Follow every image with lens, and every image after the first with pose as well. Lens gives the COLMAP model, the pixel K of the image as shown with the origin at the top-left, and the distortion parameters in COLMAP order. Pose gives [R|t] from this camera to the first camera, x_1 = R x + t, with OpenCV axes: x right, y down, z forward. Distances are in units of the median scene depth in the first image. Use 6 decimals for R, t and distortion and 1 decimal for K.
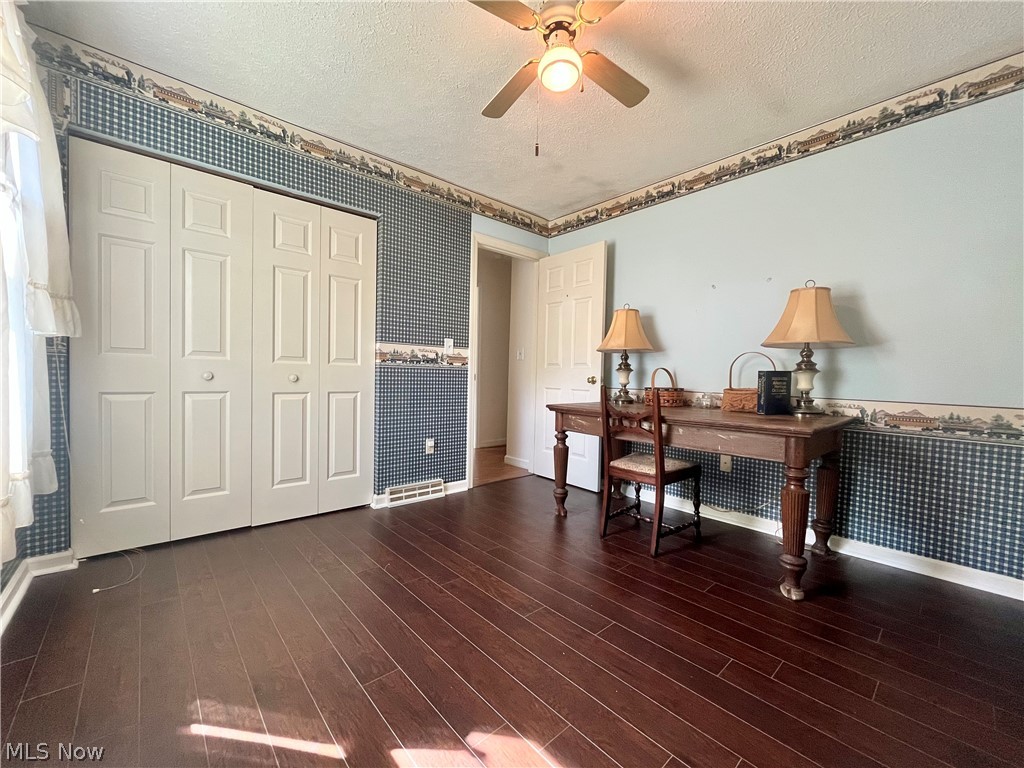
lens RADIAL K [[430.4, 0, 509.6], [0, 430.4, 384.8], [0, 0, 1]] dist [-0.000693, -0.000148]
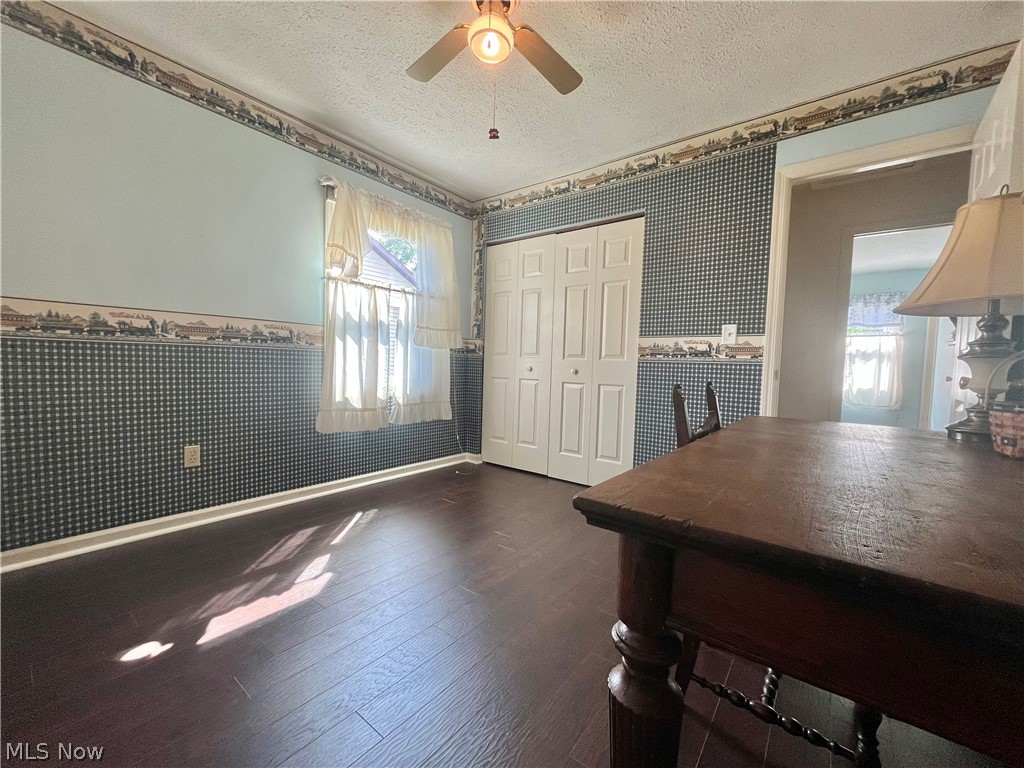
lens RADIAL K [[430.4, 0, 509.6], [0, 430.4, 384.8], [0, 0, 1]] dist [-0.000693, -0.000148]
pose [[0.142709, 0.026427, -0.989412, 0.645274], [-0.054136, 0.998355, 0.018858, 0.009772], [0.988283, 0.050872, 0.143905, 0.557609]]
